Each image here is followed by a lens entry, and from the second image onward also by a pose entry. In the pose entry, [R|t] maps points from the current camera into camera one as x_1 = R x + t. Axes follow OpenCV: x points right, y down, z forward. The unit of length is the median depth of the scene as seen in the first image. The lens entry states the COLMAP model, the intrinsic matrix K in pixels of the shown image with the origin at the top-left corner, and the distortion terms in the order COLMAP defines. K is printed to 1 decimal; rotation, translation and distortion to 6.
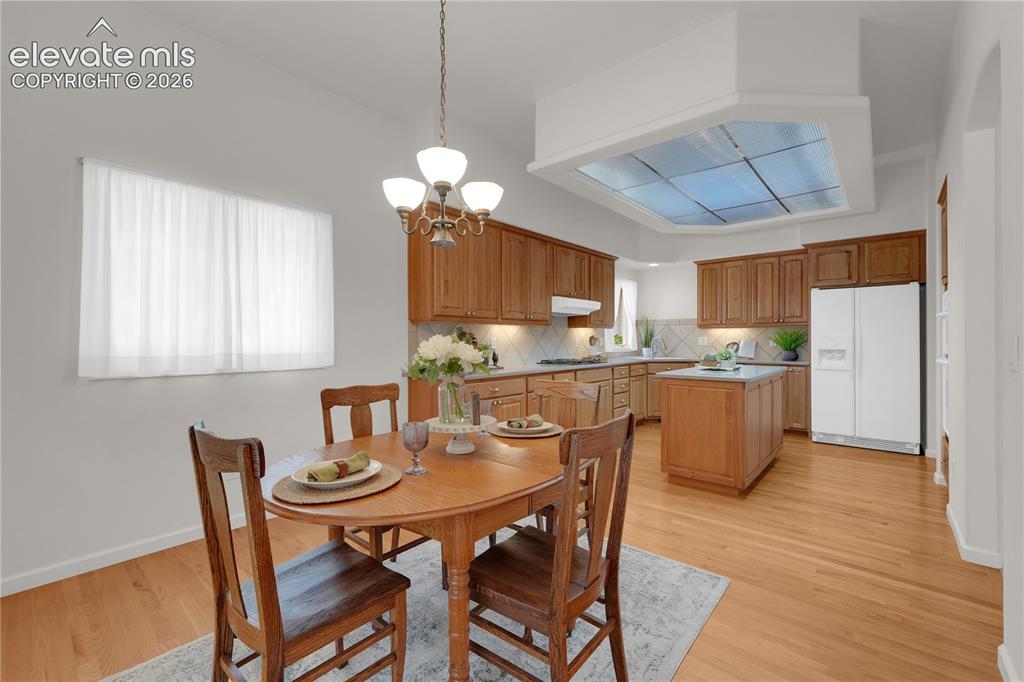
lens RADIAL K [[436.0, 0, 516.1], [0, 436.0, 335.4], [0, 0, 1]] dist [0.013181, -0.000165]
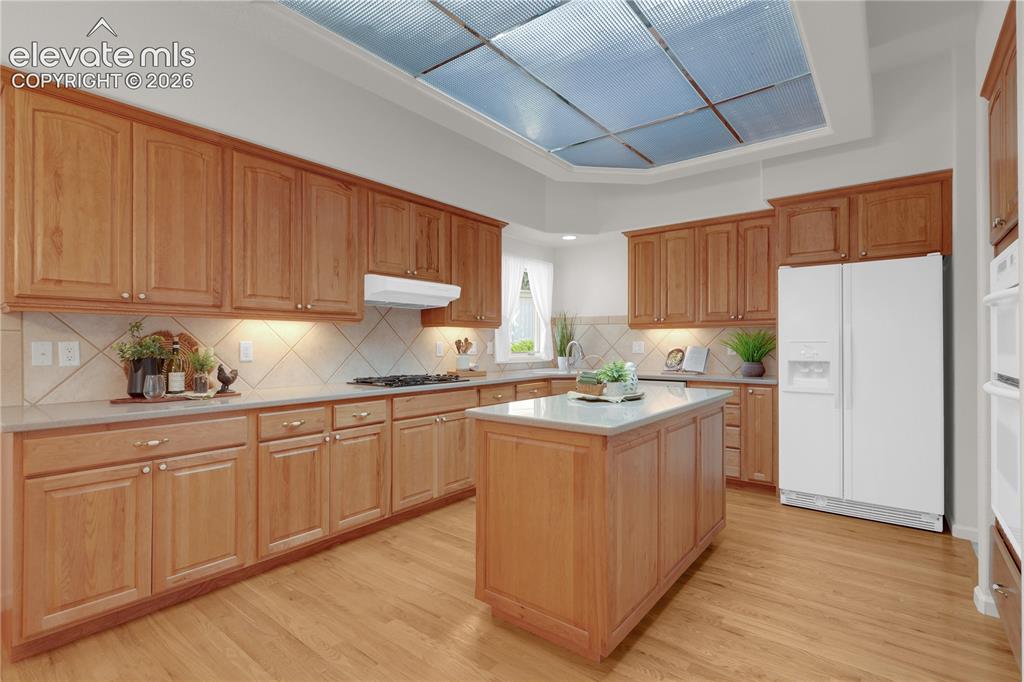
lens RADIAL K [[478.6, 0, 511.7], [0, 478.6, 337.9], [0, 0, 1]] dist [0.002338, 0.000280]
pose [[0.999555, 0.002030, 0.029768, 0.258261], [-0.001896, 0.999988, -0.004517, 0.002241], [-0.029777, 0.004458, 0.999547, 0.306948]]
